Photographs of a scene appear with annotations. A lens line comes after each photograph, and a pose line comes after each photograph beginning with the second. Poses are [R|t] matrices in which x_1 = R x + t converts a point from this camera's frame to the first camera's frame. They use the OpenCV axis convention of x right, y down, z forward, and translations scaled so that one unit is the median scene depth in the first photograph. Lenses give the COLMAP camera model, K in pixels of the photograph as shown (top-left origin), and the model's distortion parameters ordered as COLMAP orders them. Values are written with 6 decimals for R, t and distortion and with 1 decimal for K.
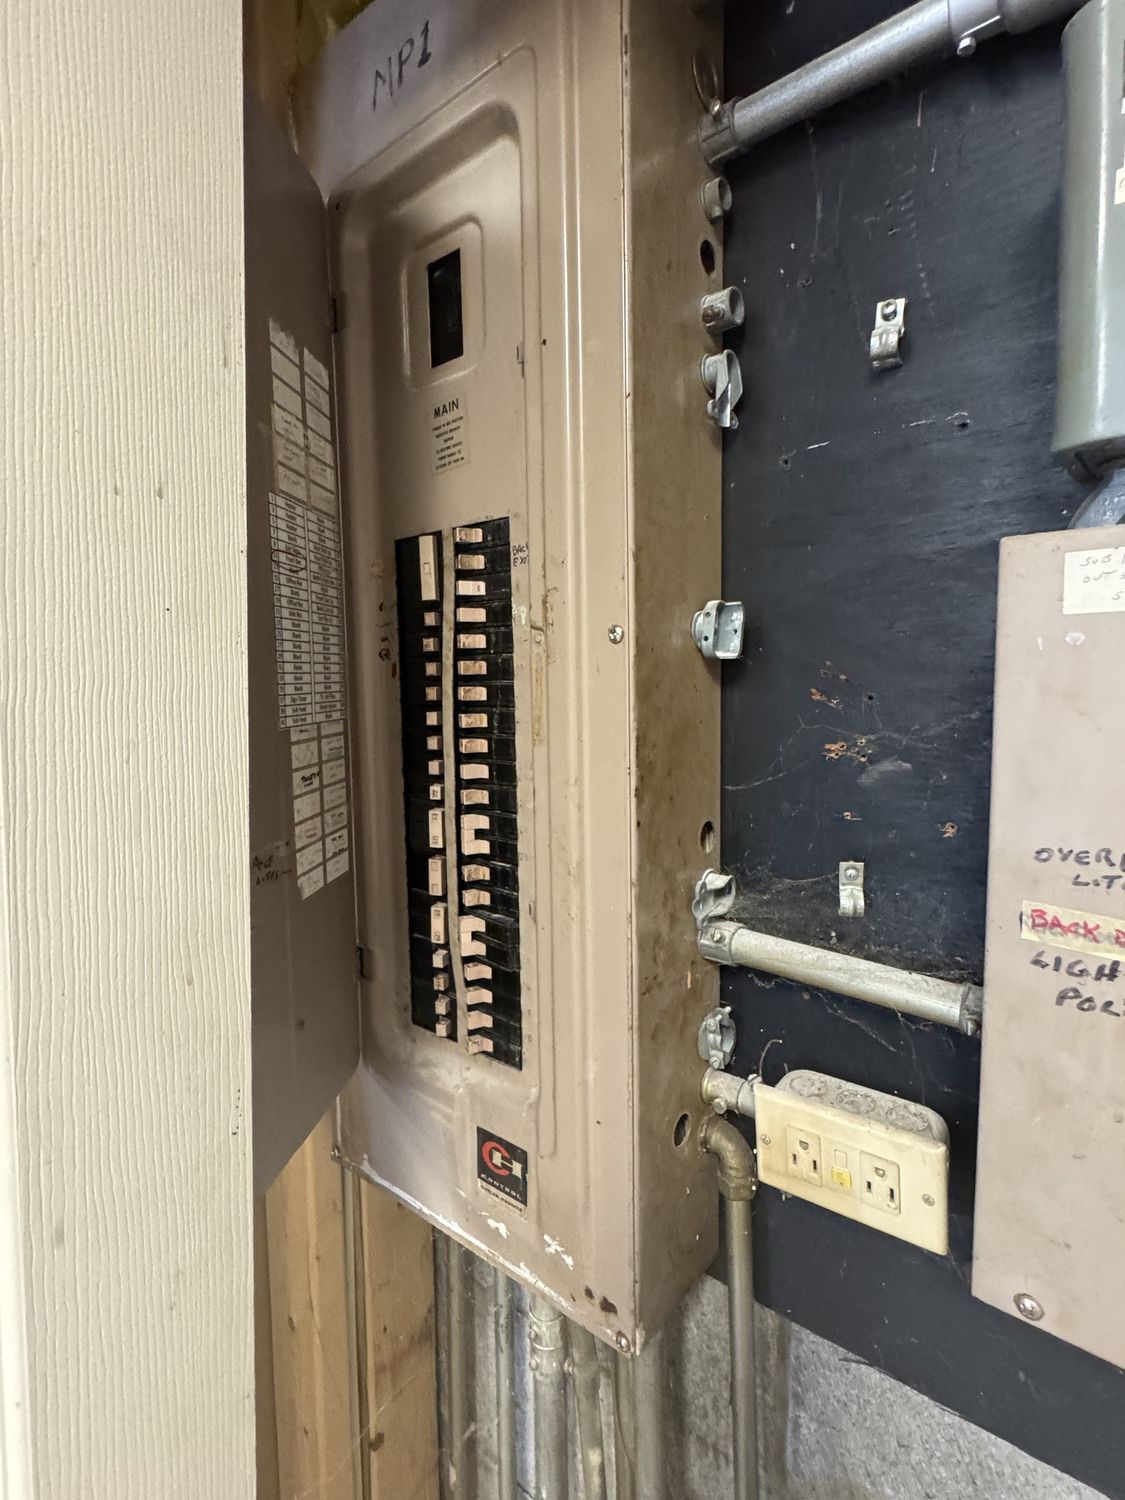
lens RADIAL K [[742.3, 0, 555.8], [0, 742.3, 747.8], [0, 0, 1]] dist [0.001041, 0.000078]
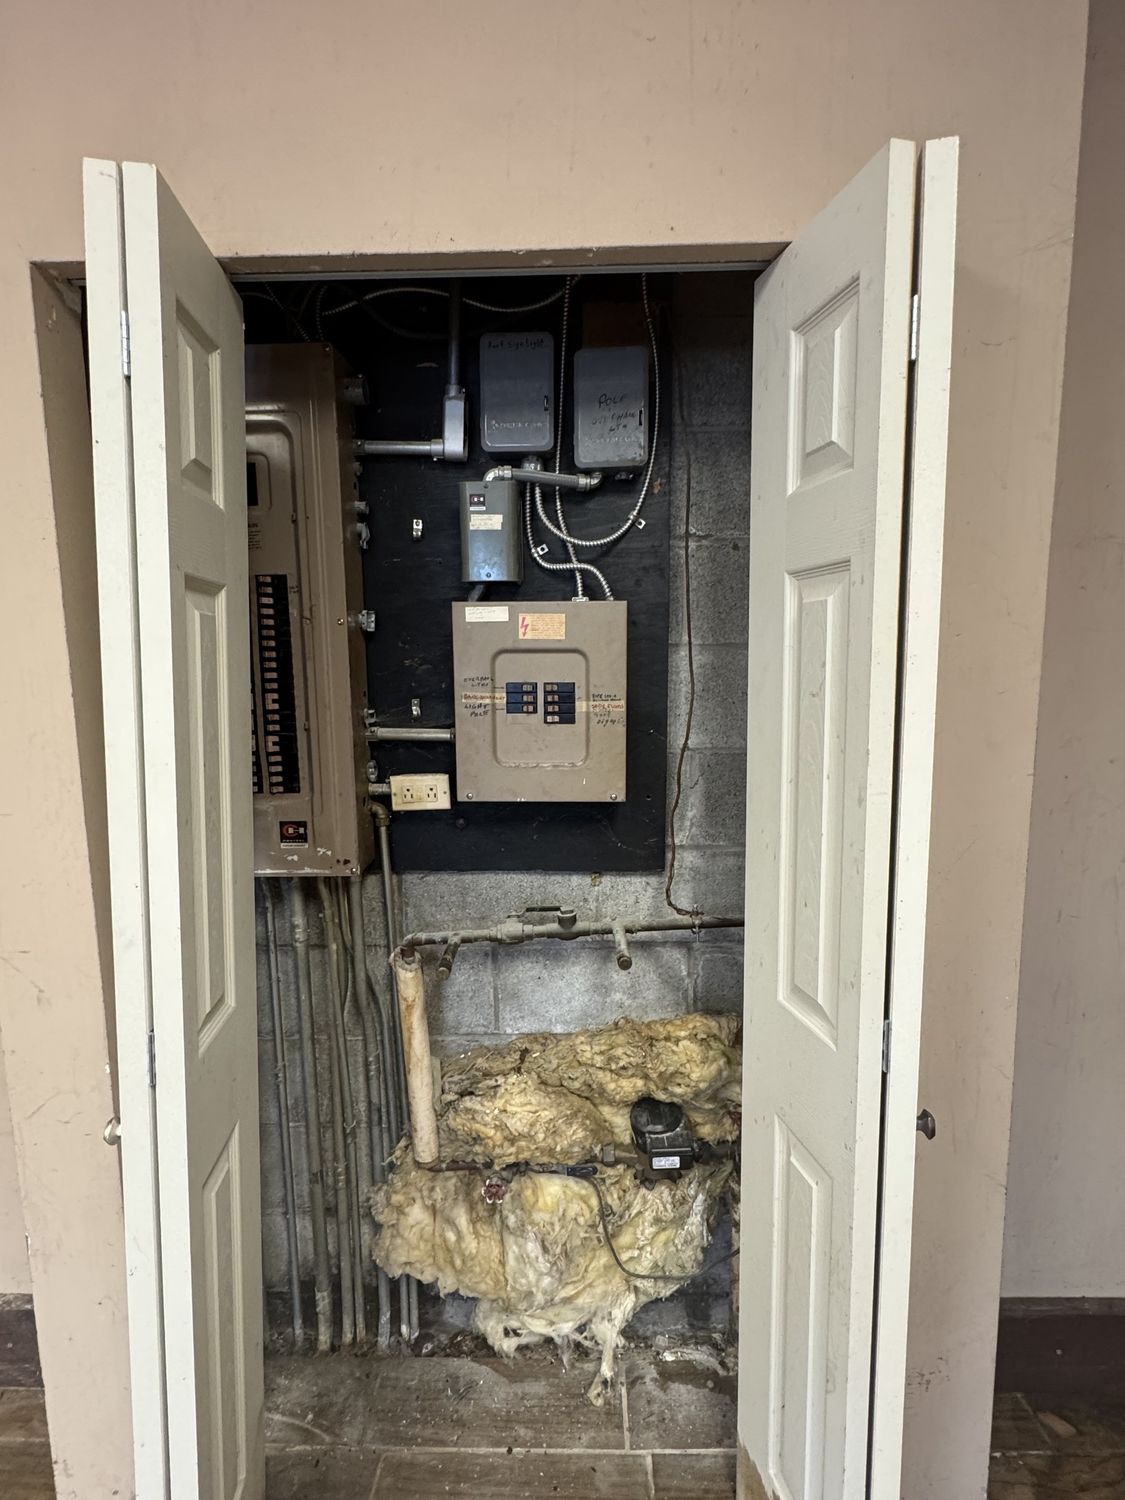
lens RADIAL K [[742.3, 0, 555.8], [0, 742.3, 747.8], [0, 0, 1]] dist [0.001041, 0.000078]
pose [[0.780718, -0.079218, 0.619842, -0.989764], [0.050309, 0.996680, 0.064013, 0.174246], [-0.622855, -0.018793, 0.782111, -1.636694]]
